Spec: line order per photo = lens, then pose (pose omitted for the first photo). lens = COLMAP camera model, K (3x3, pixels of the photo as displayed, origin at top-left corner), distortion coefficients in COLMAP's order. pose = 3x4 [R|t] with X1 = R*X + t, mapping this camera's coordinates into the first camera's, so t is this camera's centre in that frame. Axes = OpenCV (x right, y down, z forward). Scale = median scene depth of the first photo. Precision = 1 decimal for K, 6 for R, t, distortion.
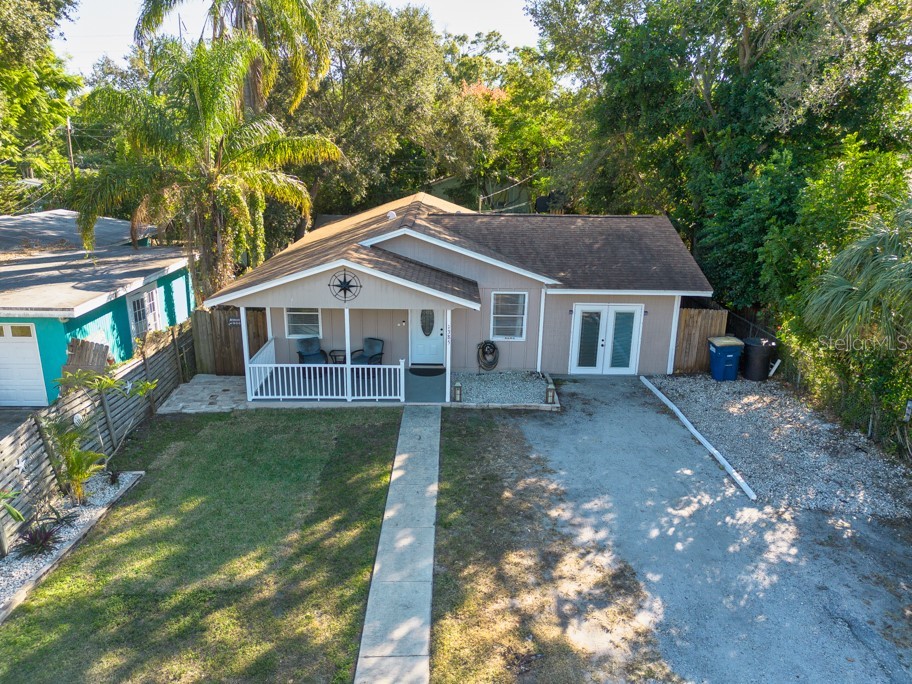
lens RADIAL K [[651.0, 0, 456.0], [0, 651.0, 342.0], [0, 0, 1]] dist [0.066334, -0.063396]
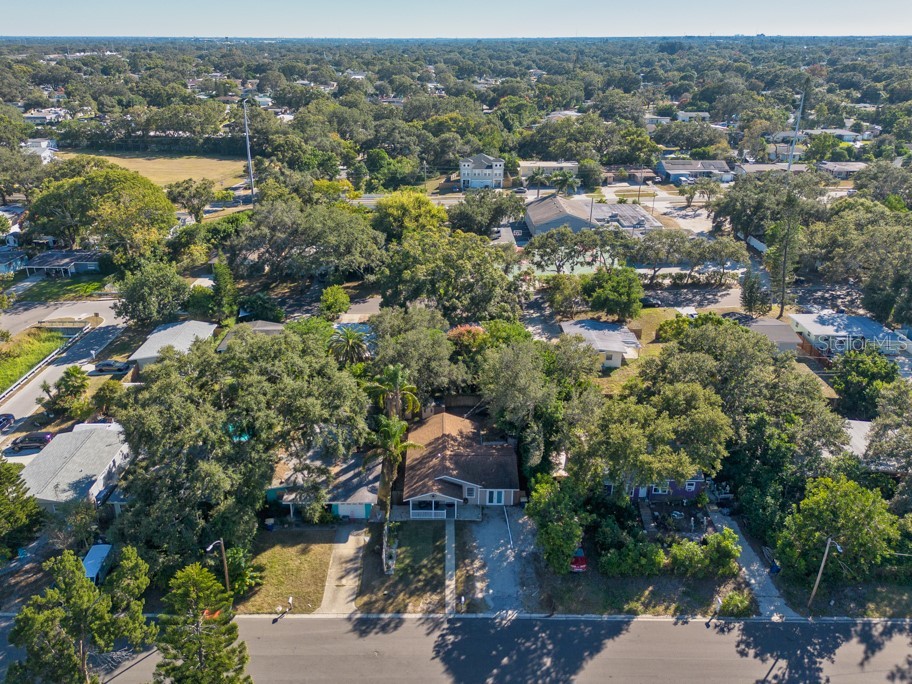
lens RADIAL K [[651.0, 0, 456.0], [0, 651.0, 342.0], [0, 0, 1]] dist [0.066334, -0.063396]
pose [[0.999789, 0.012122, 0.016565, -0.138256], [-0.014223, 0.990984, 0.133221, -2.363415], [-0.014801, -0.133429, 0.990948, -4.522846]]
